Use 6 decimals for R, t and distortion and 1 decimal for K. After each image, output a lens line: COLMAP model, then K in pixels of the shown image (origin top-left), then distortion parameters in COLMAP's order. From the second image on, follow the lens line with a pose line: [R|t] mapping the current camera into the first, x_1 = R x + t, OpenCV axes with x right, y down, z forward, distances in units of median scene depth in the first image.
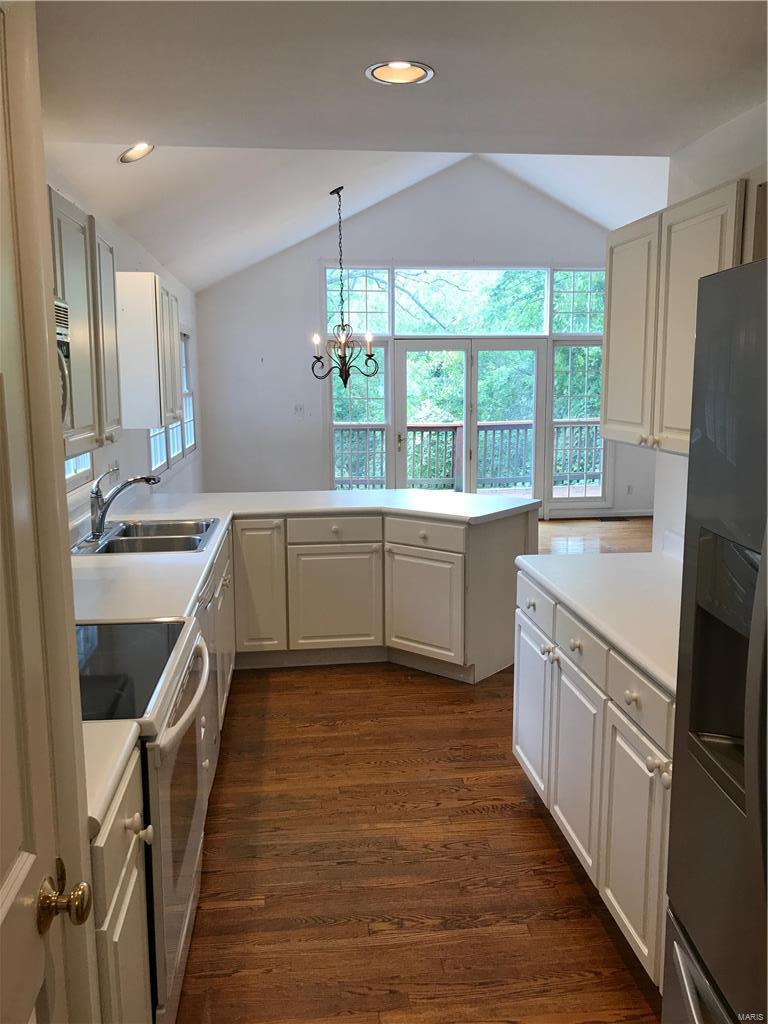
lens RADIAL K [[851.5, 0, 384.0], [0, 851.5, 512.0], [0, 0, 1]] dist [0.074580, -0.001858]
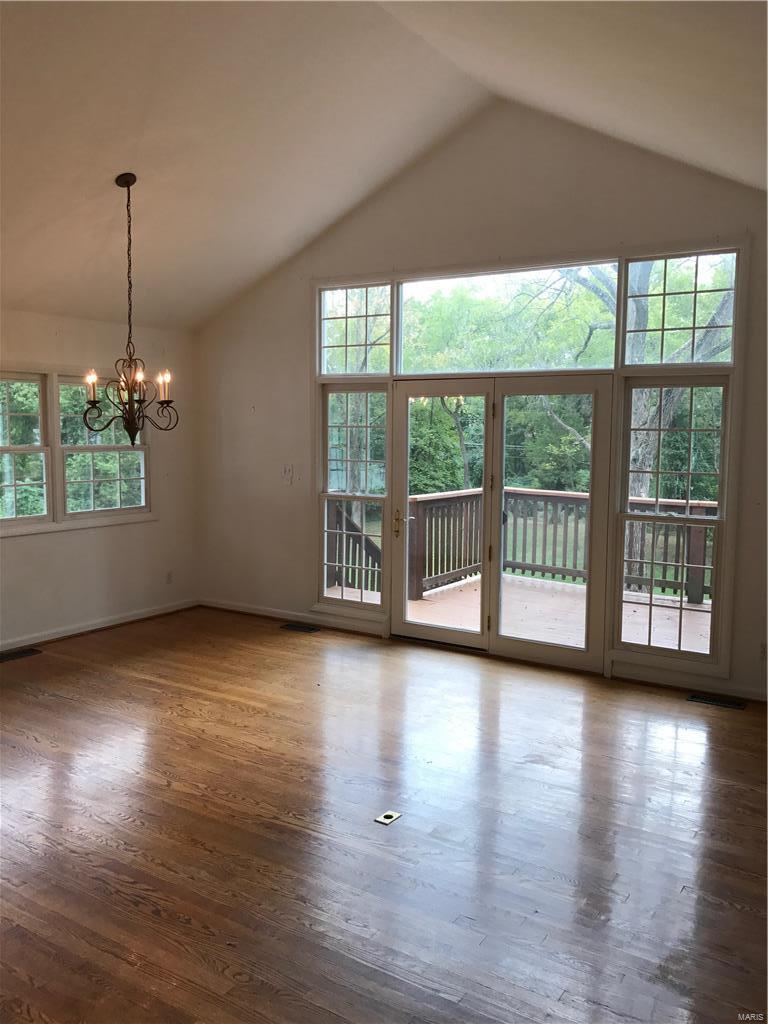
lens RADIAL K [[851.5, 0, 384.0], [0, 851.5, 512.0], [0, 0, 1]] dist [0.074580, -0.001858]
pose [[0.782842, 0.077002, -0.617438, 0.445138], [-0.113011, 0.993404, -0.019395, -0.078351], [0.611872, 0.084961, 0.786381, 0.445719]]
